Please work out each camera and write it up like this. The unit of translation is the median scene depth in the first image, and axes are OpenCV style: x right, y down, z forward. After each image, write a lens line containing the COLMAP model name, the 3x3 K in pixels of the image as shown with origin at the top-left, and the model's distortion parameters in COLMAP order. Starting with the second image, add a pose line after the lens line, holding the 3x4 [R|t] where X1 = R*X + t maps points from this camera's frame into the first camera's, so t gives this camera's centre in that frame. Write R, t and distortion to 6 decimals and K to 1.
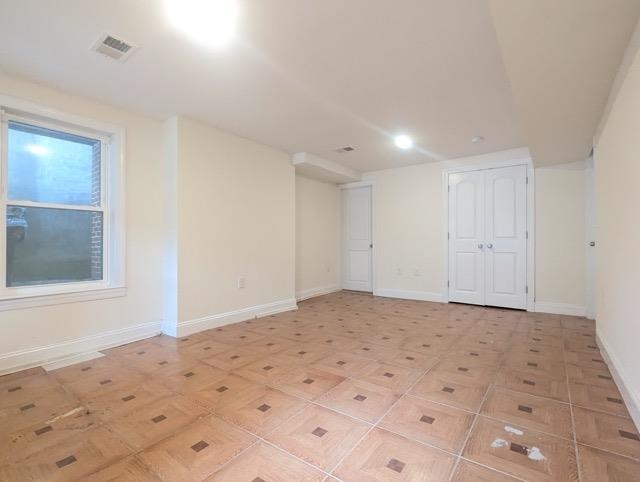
lens RADIAL K [[304.0, 0, 320.9], [0, 304.0, 241.7], [0, 0, 1]] dist [-0.002397, 0.002125]
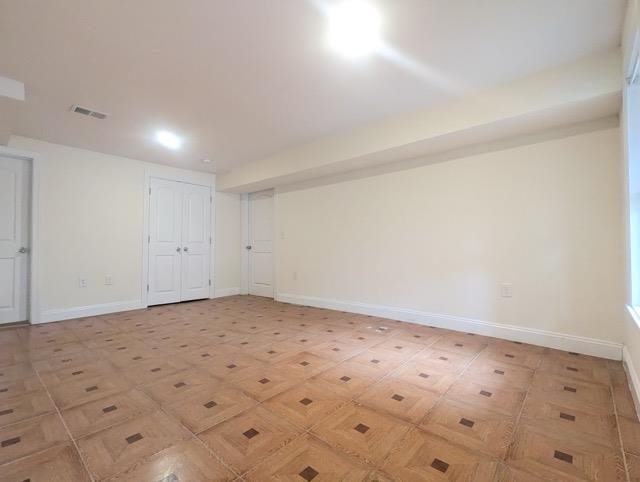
lens RADIAL K [[304.0, 0, 321.0], [0, 304.0, 243.4], [0, 0, 1]] dist [-0.002397, 0.002125]
pose [[0.069499, 0.017154, 0.997434, -0.983004], [-0.006246, 0.999840, -0.016760, 0.014535], [-0.997562, -0.005065, 0.069595, 0.698929]]
